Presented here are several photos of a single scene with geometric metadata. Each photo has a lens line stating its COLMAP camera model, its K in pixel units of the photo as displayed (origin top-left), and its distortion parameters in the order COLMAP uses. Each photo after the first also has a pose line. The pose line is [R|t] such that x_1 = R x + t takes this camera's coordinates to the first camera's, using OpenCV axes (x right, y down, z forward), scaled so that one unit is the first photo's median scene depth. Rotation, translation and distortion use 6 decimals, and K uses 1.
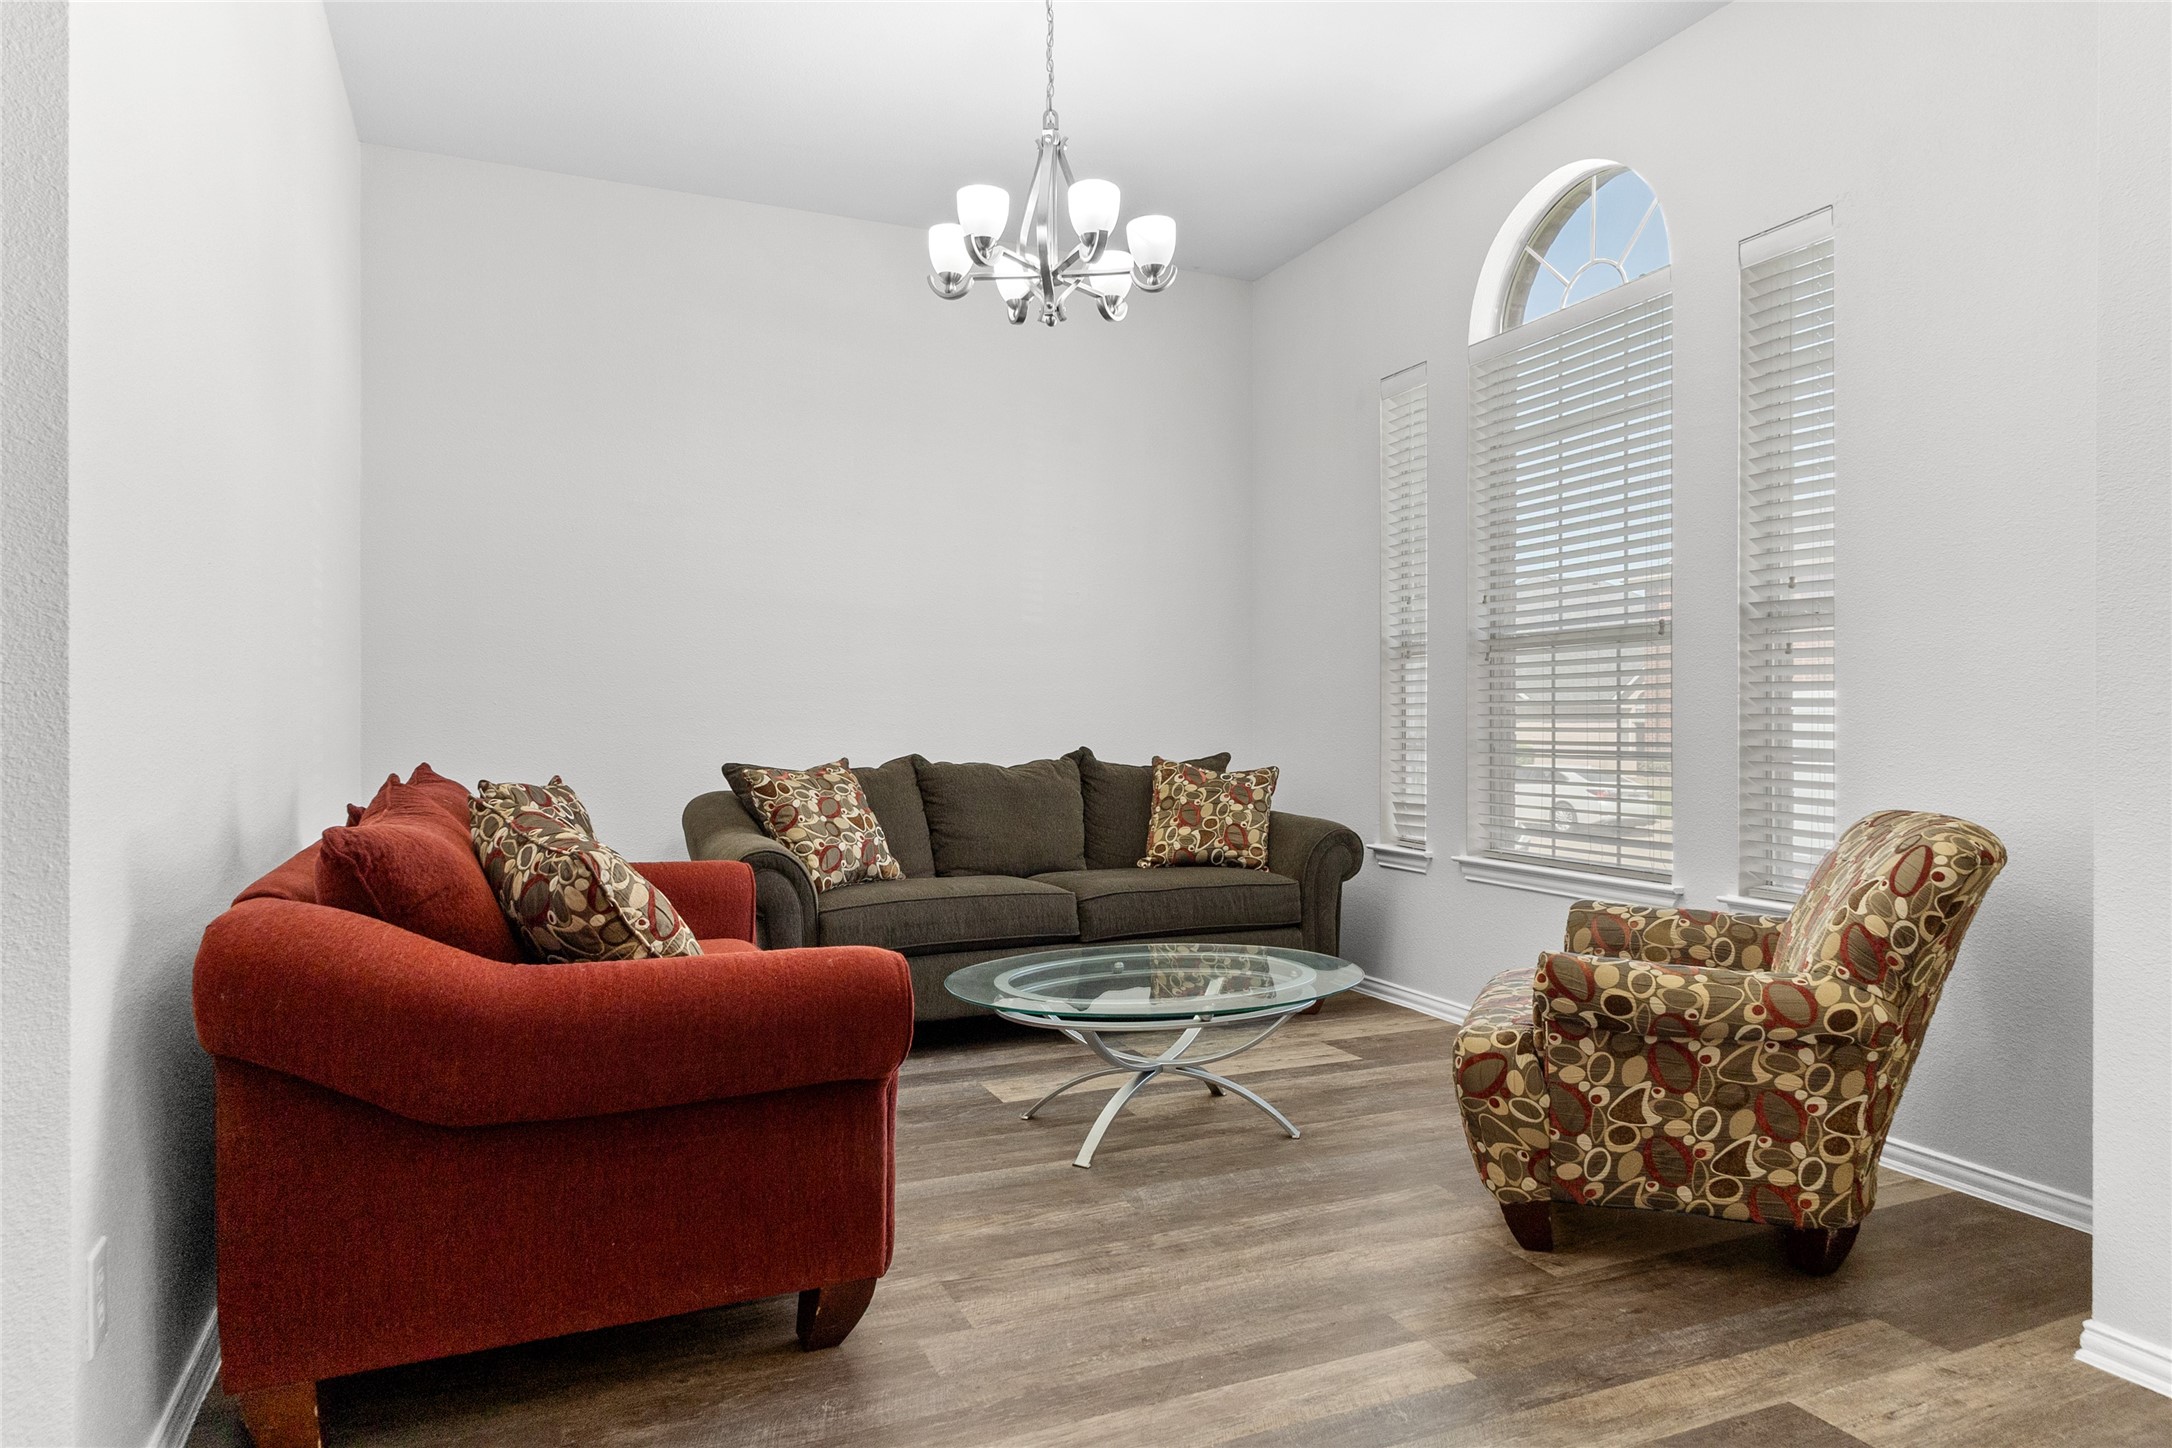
lens RADIAL K [[1319.5, 0, 1077.9], [0, 1319.5, 715.3], [0, 0, 1]] dist [0.019263, -0.014953]
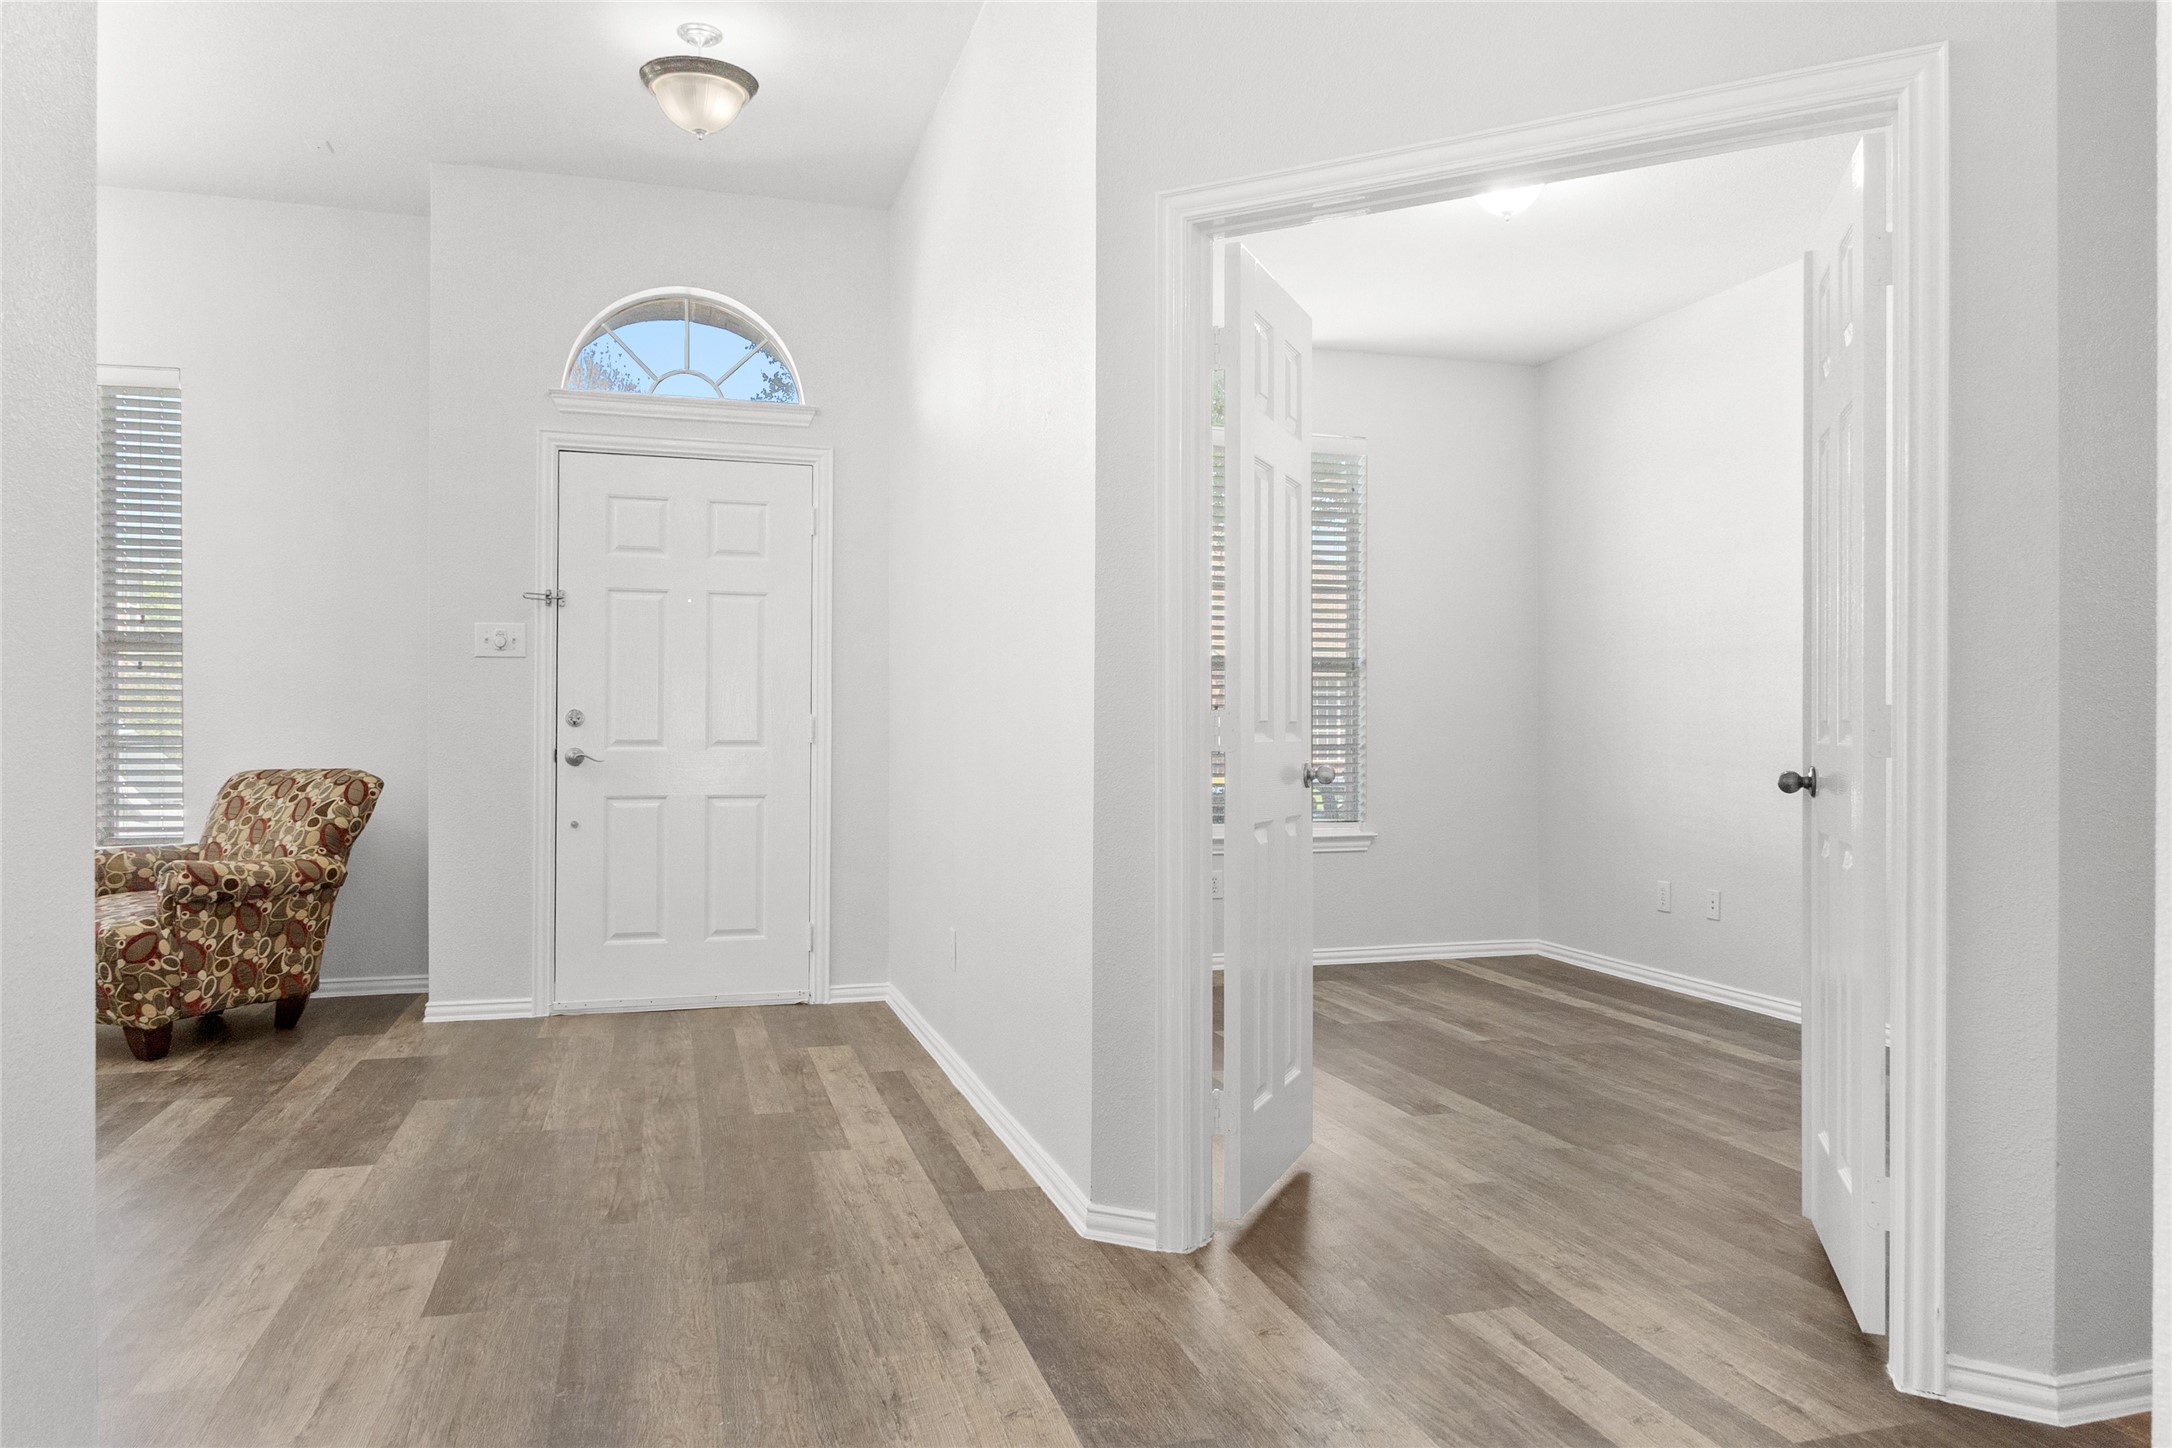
lens RADIAL K [[1434.5, 0, 1065.9], [0, 1434.5, 731.4], [0, 0, 1]] dist [0.033545, -0.004423]
pose [[0.117734, -0.011815, 0.992975, -1.267707], [0.001784, 0.999930, 0.011686, 0.005754], [-0.993044, 0.000396, 0.117747, -0.260570]]
